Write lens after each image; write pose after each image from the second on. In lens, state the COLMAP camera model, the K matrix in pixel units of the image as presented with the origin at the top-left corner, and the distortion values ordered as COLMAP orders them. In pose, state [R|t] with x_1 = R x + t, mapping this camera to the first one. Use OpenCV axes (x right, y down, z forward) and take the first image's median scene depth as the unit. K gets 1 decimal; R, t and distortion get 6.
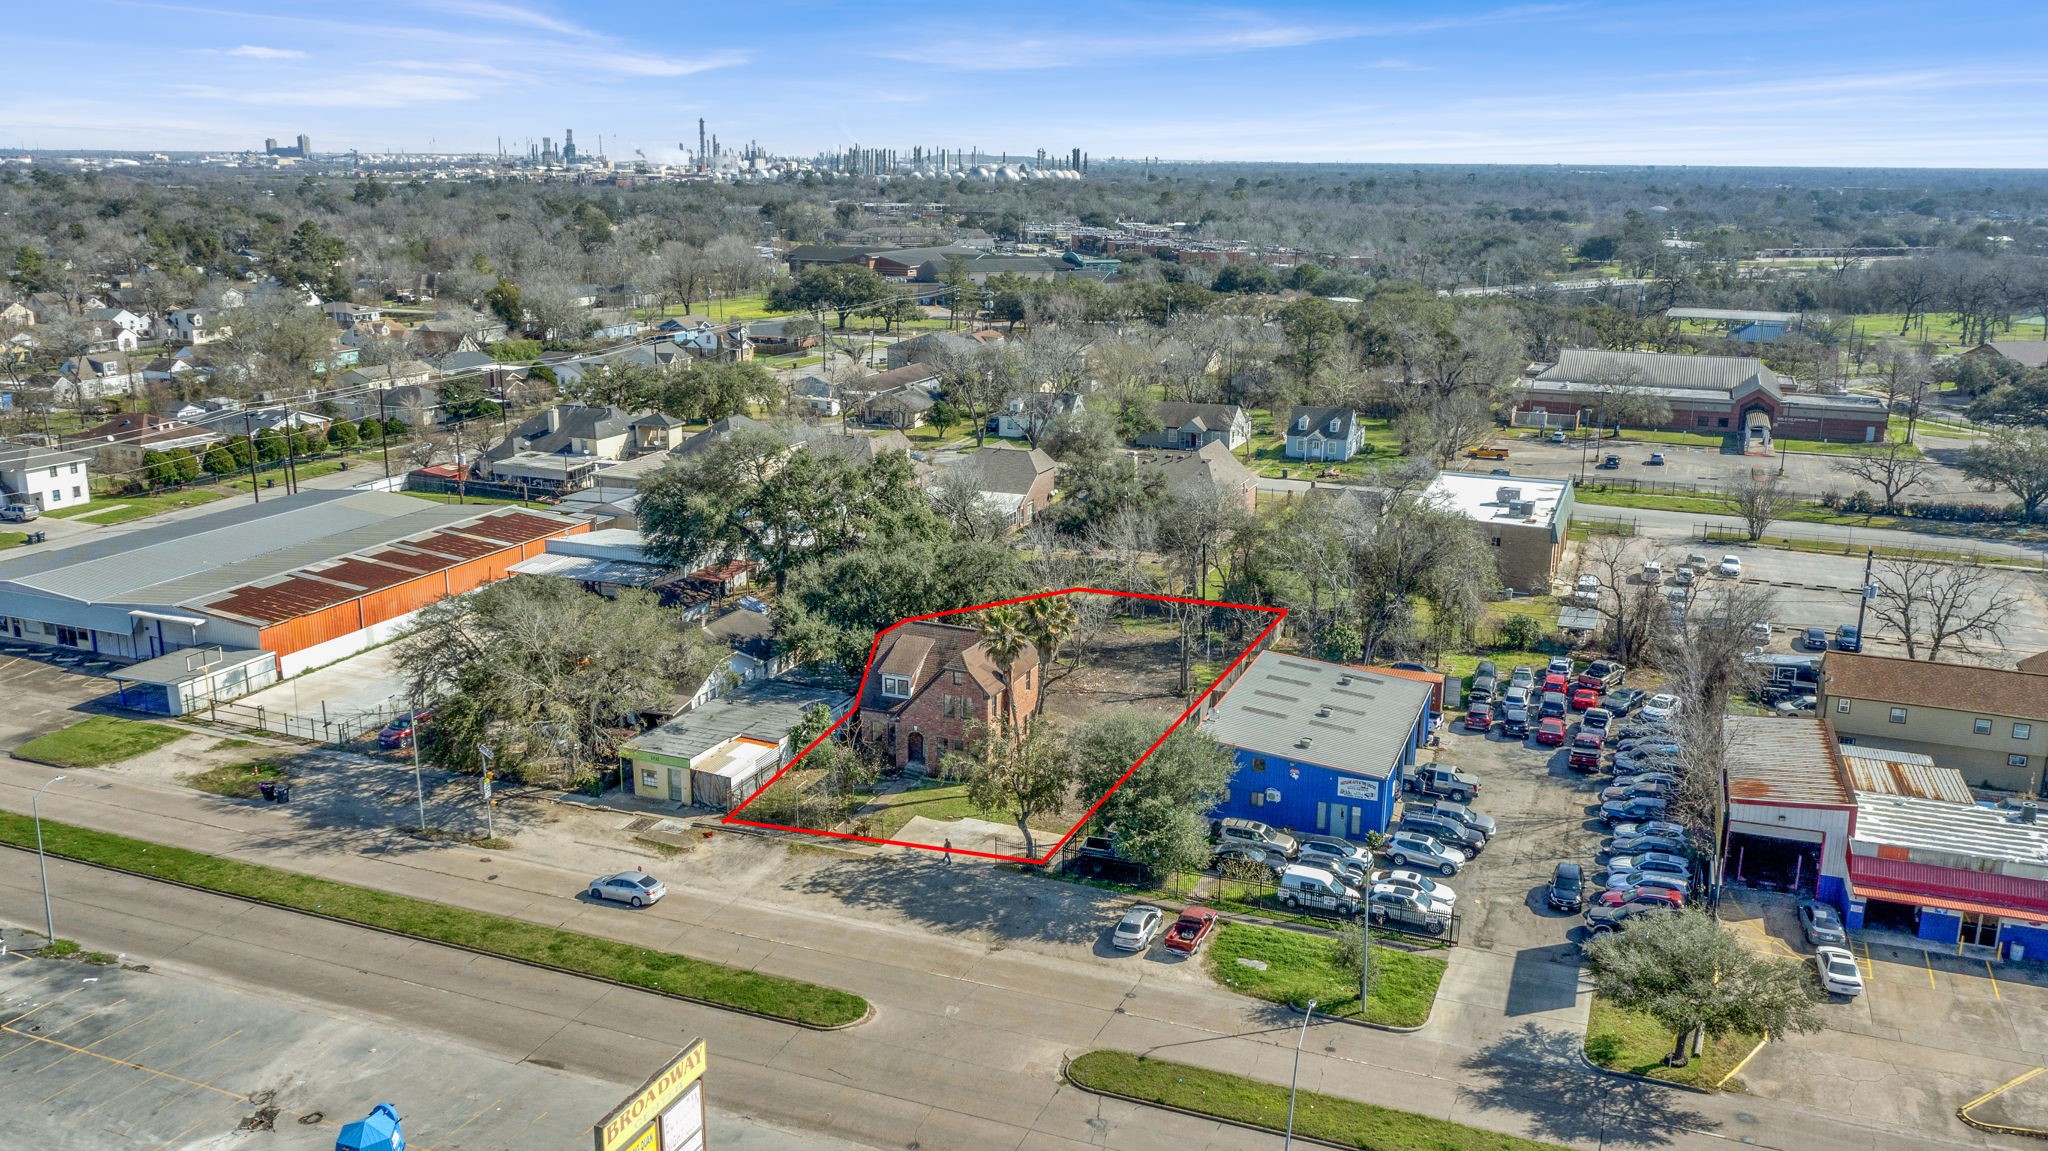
lens RADIAL K [[1631.1, 0, 1025.4], [0, 1631.1, 570.2], [0, 0, 1]] dist [-0.006651, 0.016201]
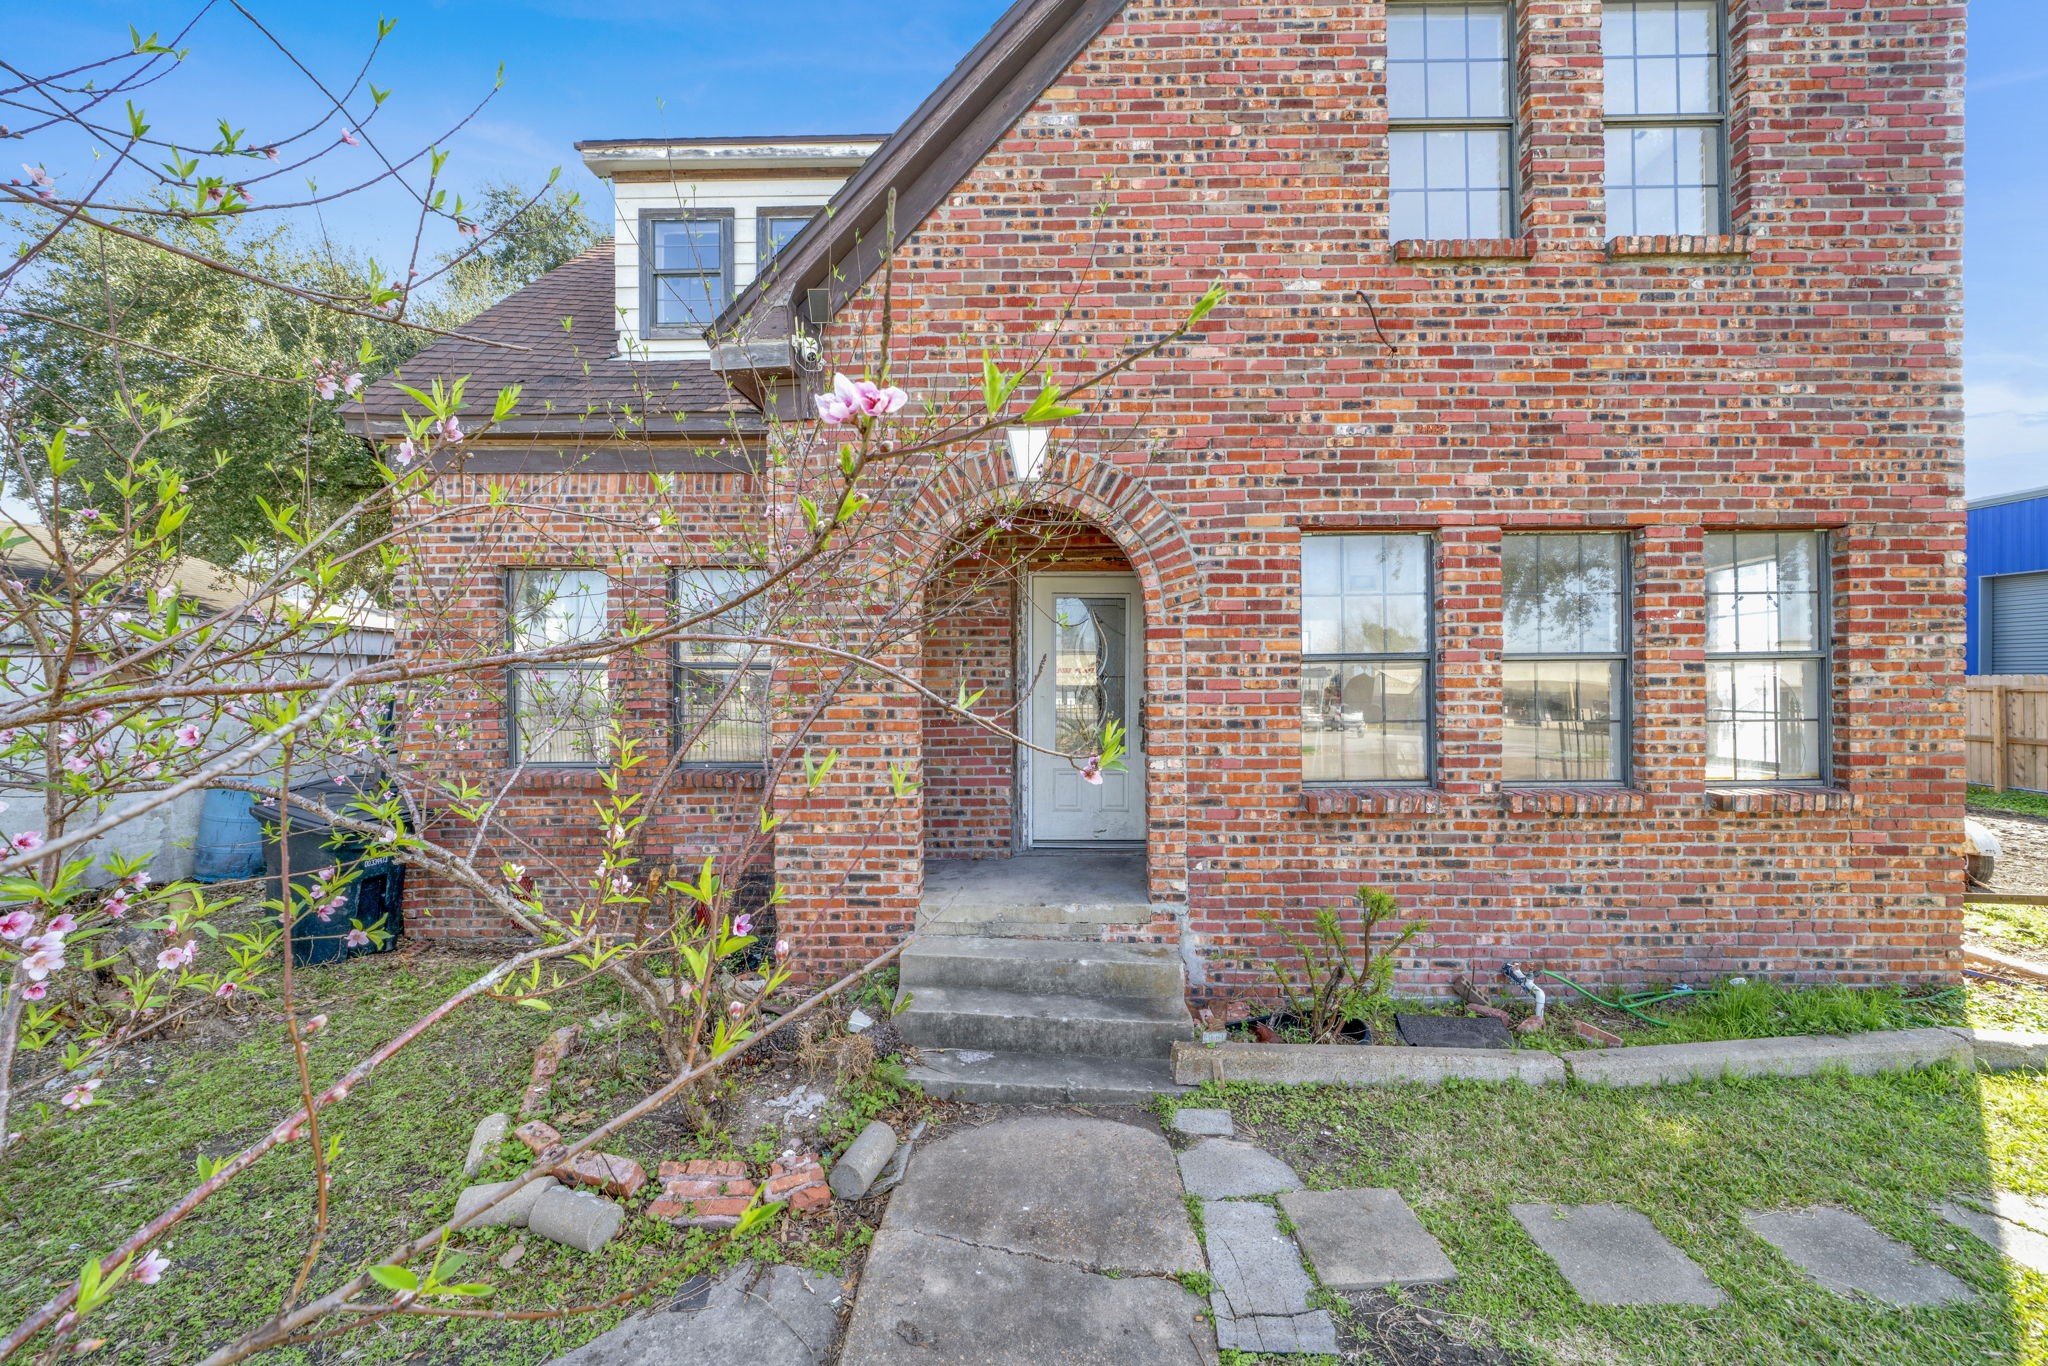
lens RADIAL K [[822.7, 0, 1031.4], [0, 822.7, 693.5], [0, 0, 1]] dist [-0.013009, 0.000804]
pose [[0.935510, -0.020560, 0.352701, -0.087134], [0.102175, 0.971391, -0.214385, 0.124839], [-0.338203, 0.236596, 0.910846, 1.017357]]
